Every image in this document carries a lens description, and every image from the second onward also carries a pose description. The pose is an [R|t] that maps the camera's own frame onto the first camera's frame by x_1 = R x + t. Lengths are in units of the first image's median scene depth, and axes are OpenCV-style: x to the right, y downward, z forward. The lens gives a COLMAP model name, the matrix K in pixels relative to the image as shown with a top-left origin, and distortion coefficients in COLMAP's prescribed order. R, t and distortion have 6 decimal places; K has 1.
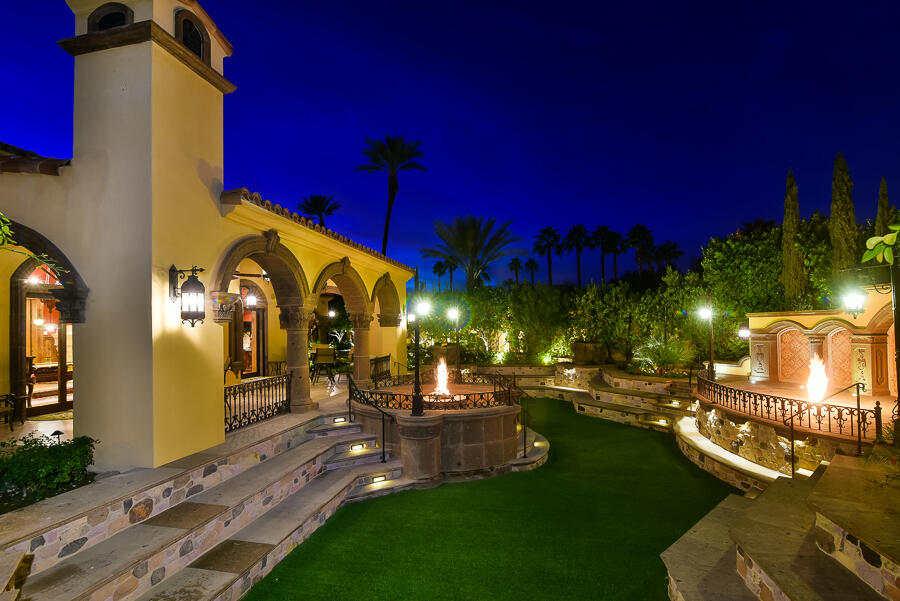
lens RADIAL K [[436.6, 0, 448.2], [0, 436.6, 304.2], [0, 0, 1]] dist [-0.021018, 0.001410]
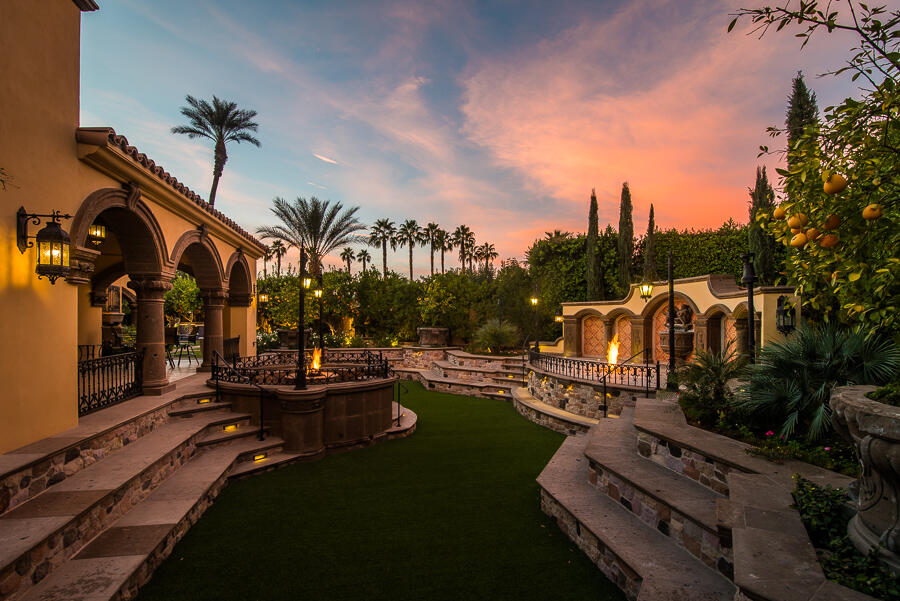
lens RADIAL K [[436.6, 0, 448.2], [0, 436.6, 304.2], [0, 0, 1]] dist [-0.021018, 0.001410]
pose [[0.921901, 0.026096, 0.386545, -0.142847], [-0.032448, 0.999424, 0.009917, 0.039515], [-0.386064, -0.021685, 0.922217, -0.031894]]
